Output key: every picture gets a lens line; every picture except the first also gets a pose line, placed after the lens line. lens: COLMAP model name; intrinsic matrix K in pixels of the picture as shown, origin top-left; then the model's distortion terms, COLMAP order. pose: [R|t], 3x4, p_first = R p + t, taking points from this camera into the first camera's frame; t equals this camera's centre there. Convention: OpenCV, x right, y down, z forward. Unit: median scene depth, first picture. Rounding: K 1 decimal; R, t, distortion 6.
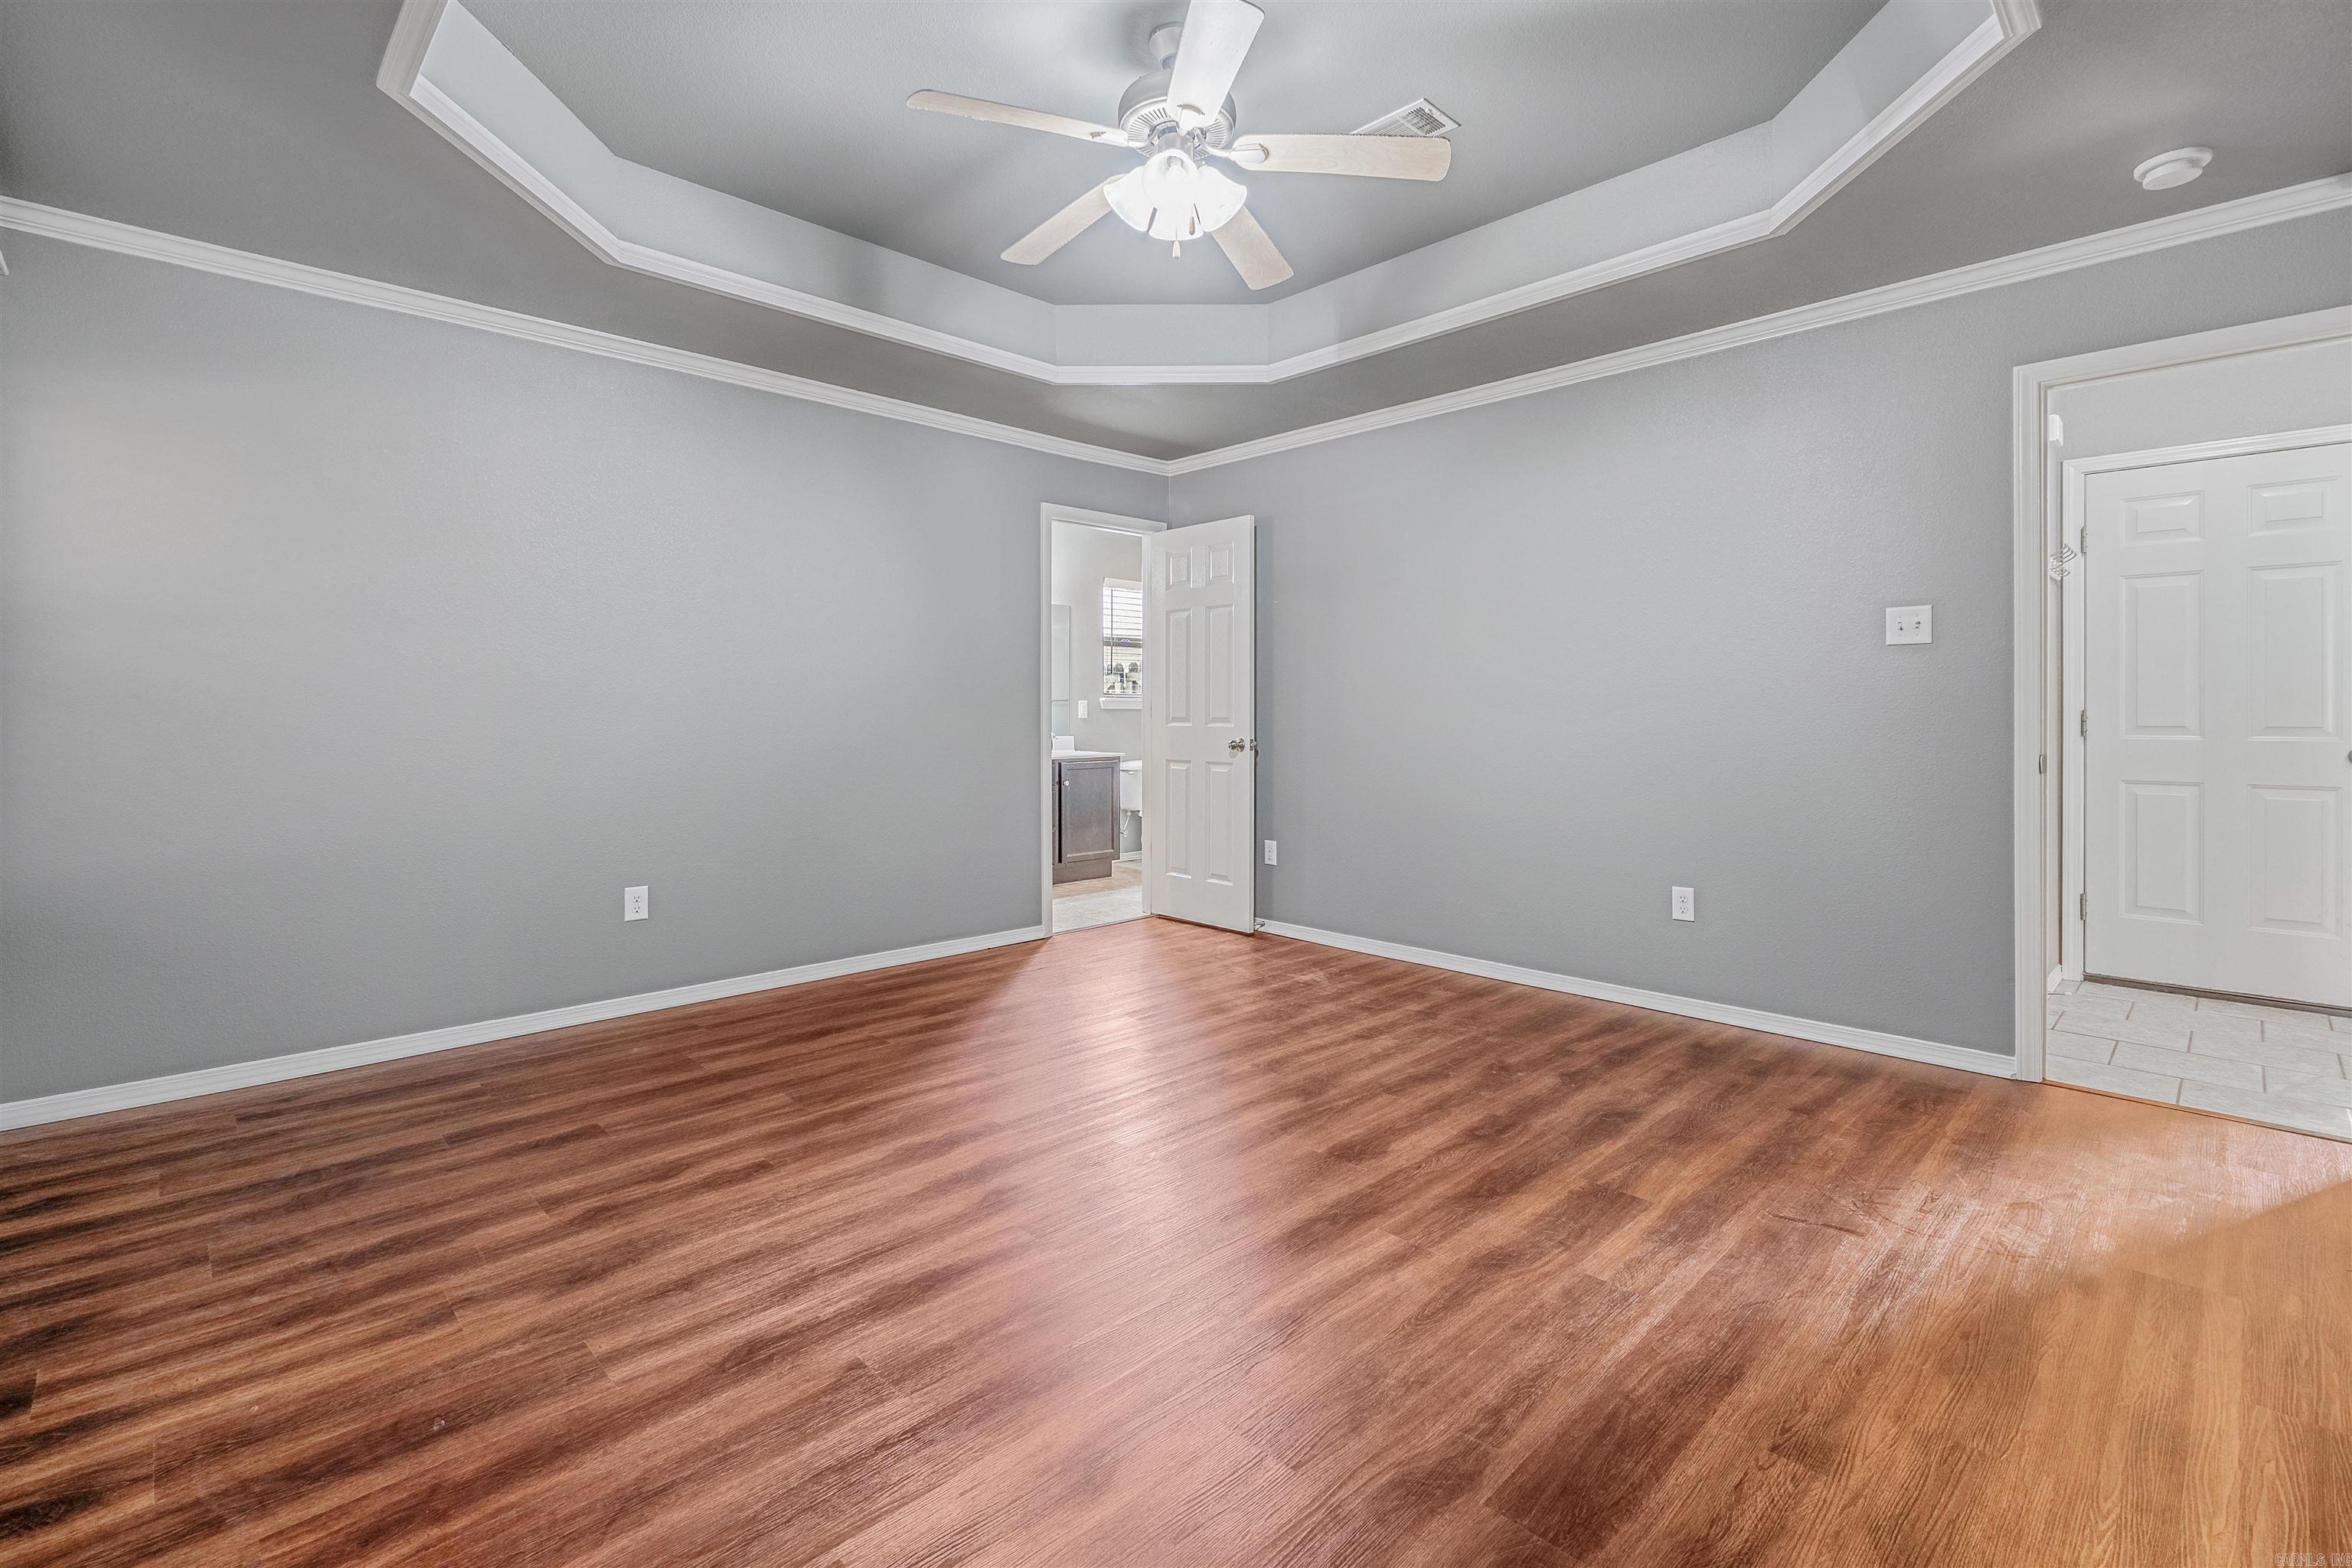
lens RADIAL K [[1043.6, 0, 1179.7], [0, 1043.6, 732.8], [0, 0, 1]] dist [0.003254, 0.000317]
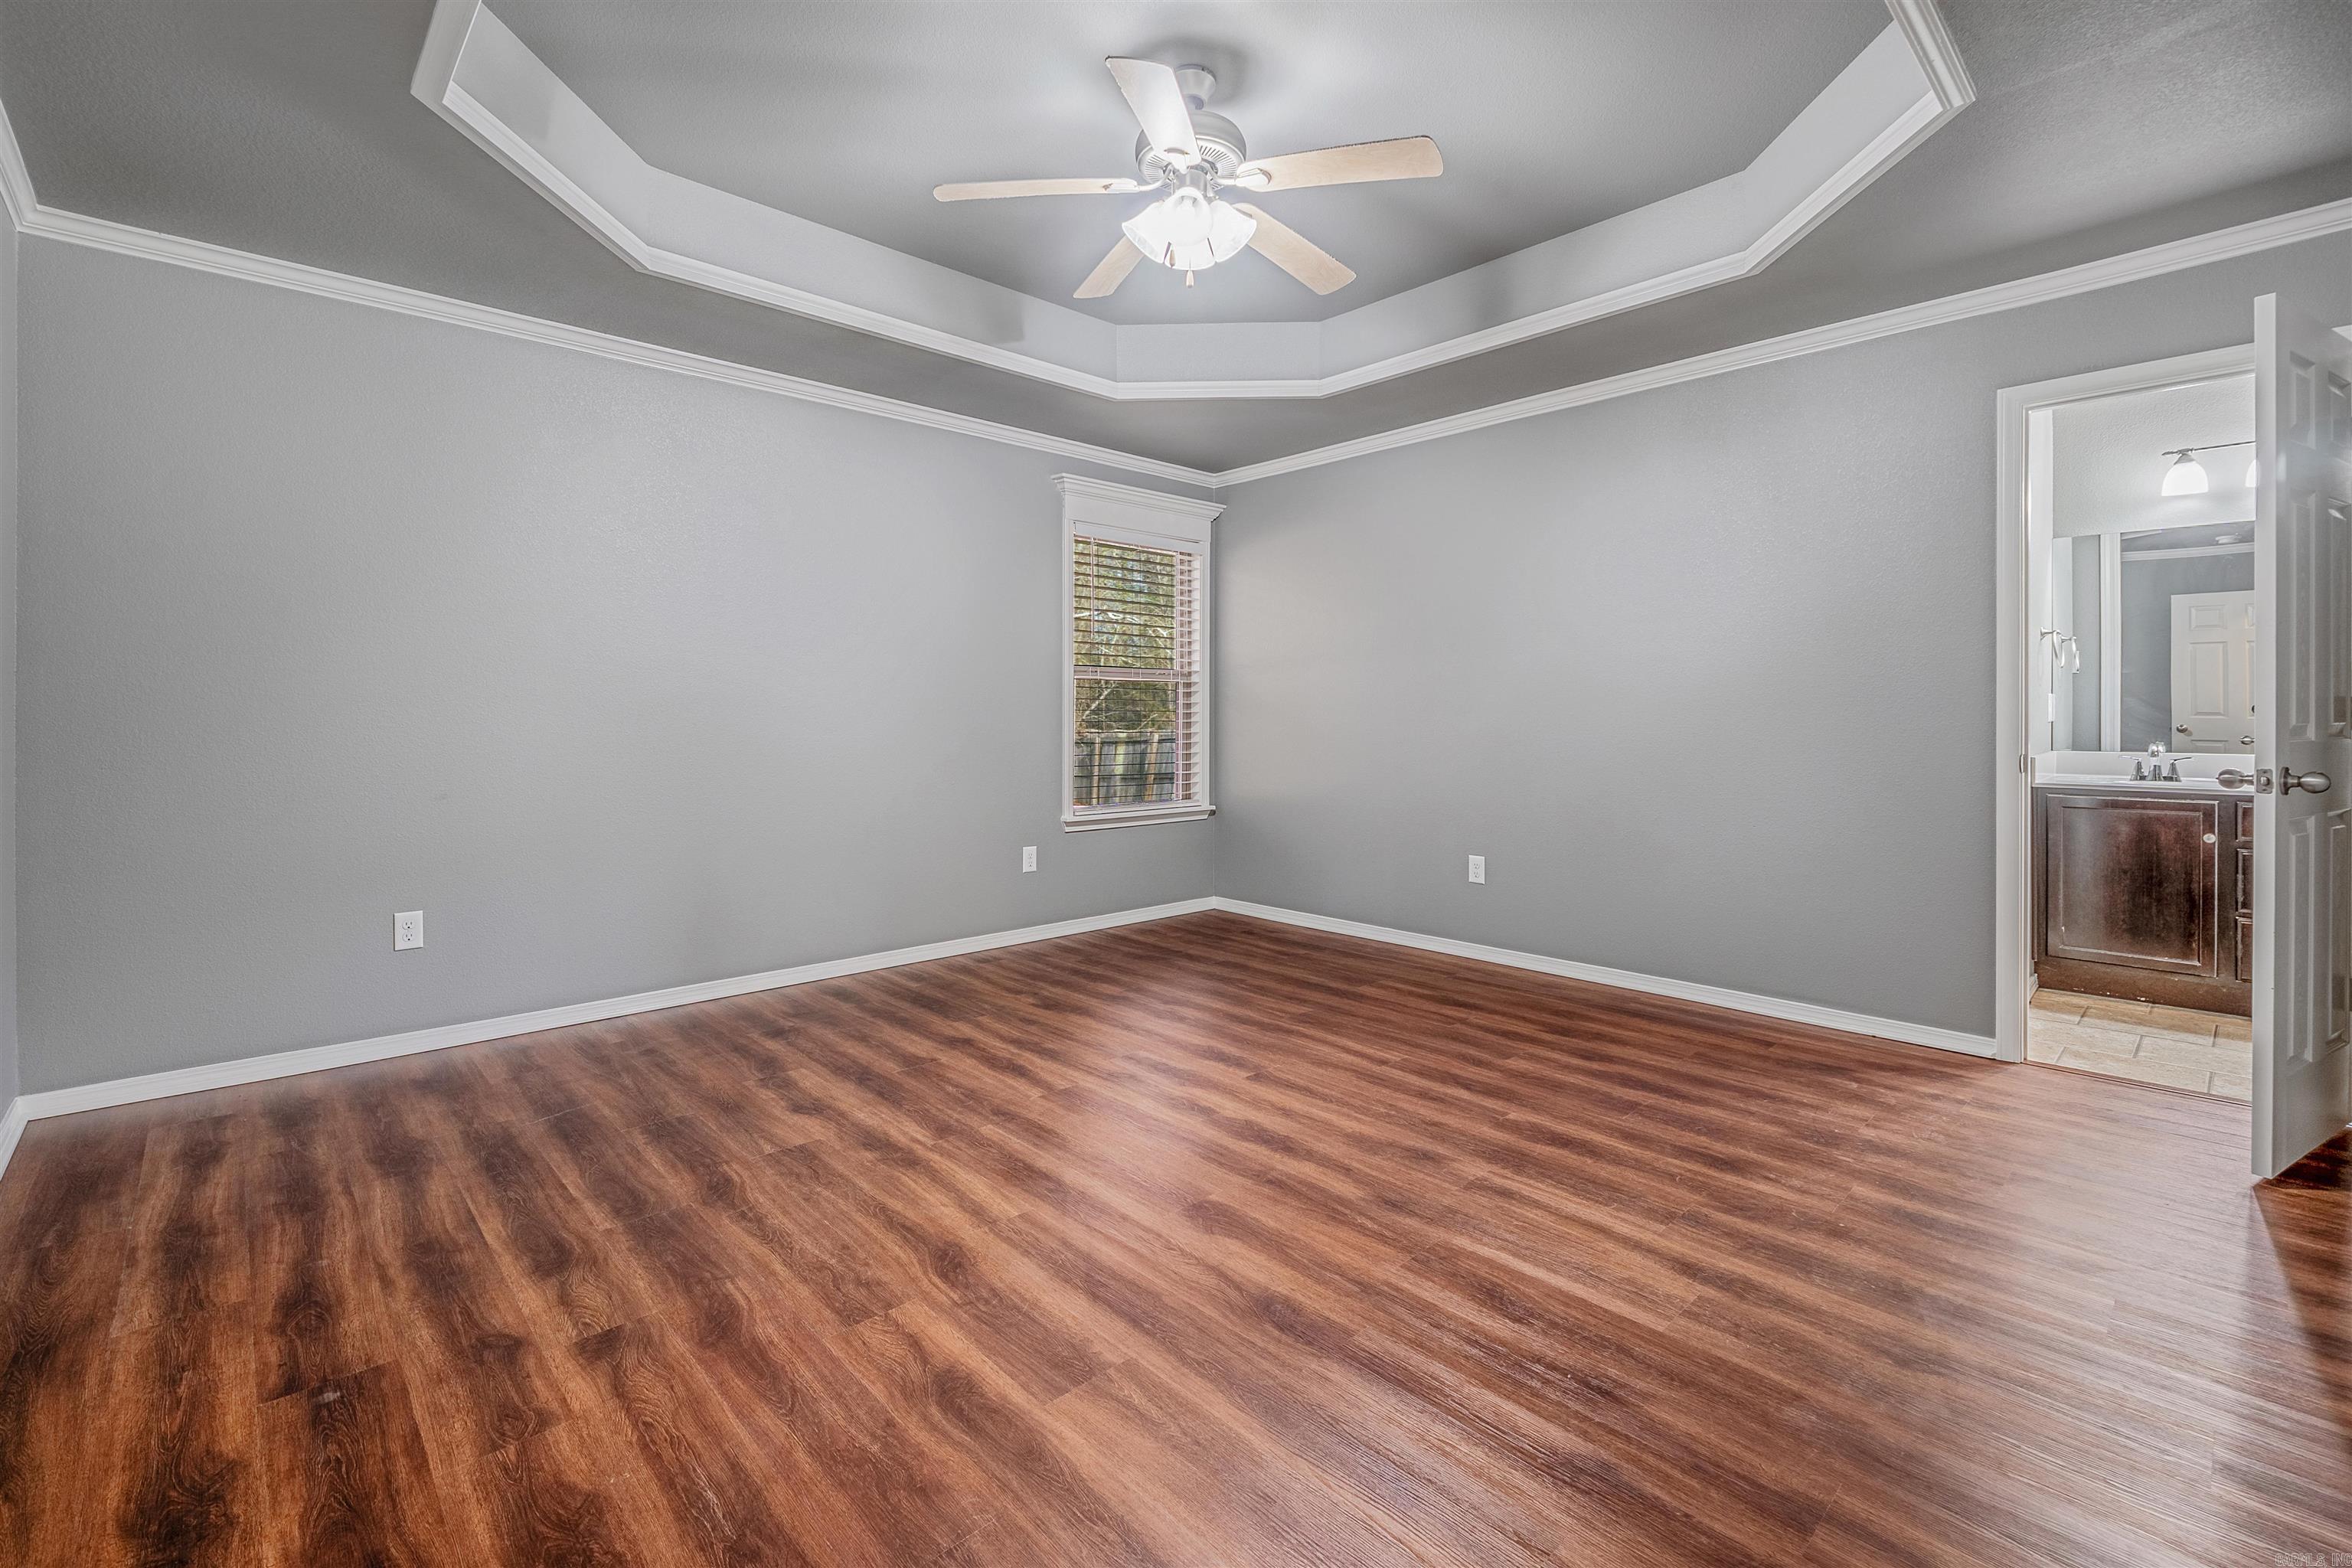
lens RADIAL K [[1011.9, 0, 1164.6], [0, 1011.9, 752.0], [0, 0, 1]] dist [0.000136, -0.000081]
pose [[-0.026625, 0.034673, -0.999044, 1.008121], [-0.017671, 0.999226, 0.035150, -0.016491], [0.999489, 0.018590, -0.025992, 0.980363]]
